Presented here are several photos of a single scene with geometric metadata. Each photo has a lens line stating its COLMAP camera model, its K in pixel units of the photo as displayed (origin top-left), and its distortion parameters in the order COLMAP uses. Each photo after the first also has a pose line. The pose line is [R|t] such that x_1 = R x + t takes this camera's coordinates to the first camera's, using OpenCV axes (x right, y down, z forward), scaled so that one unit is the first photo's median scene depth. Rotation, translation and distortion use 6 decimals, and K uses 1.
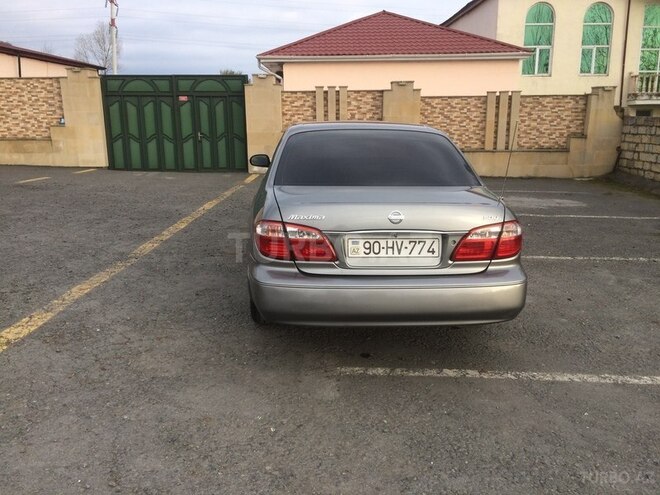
lens RADIAL K [[560.8, 0, 330.0], [0, 560.8, 247.5], [0, 0, 1]] dist [0.089542, -0.110209]
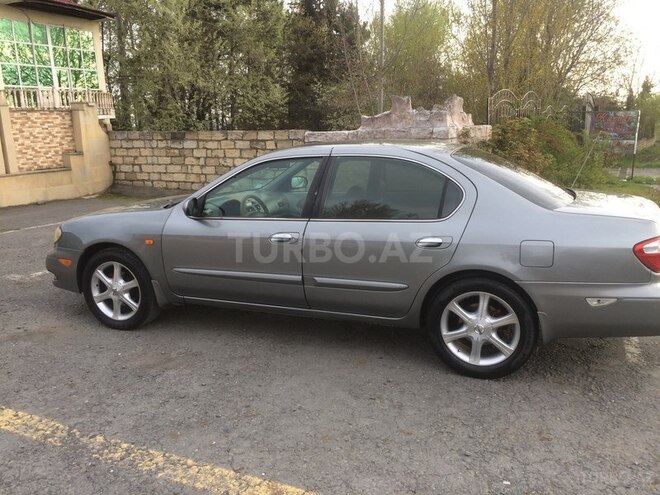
lens RADIAL K [[560.8, 0, 330.0], [0, 560.8, 247.5], [0, 0, 1]] dist [0.089542, -0.110209]
pose [[0.414678, -0.211999, 0.884928, -0.261277], [0.233406, 0.964728, 0.121742, -0.060116], [-0.879525, 0.156064, 0.449534, 0.223343]]
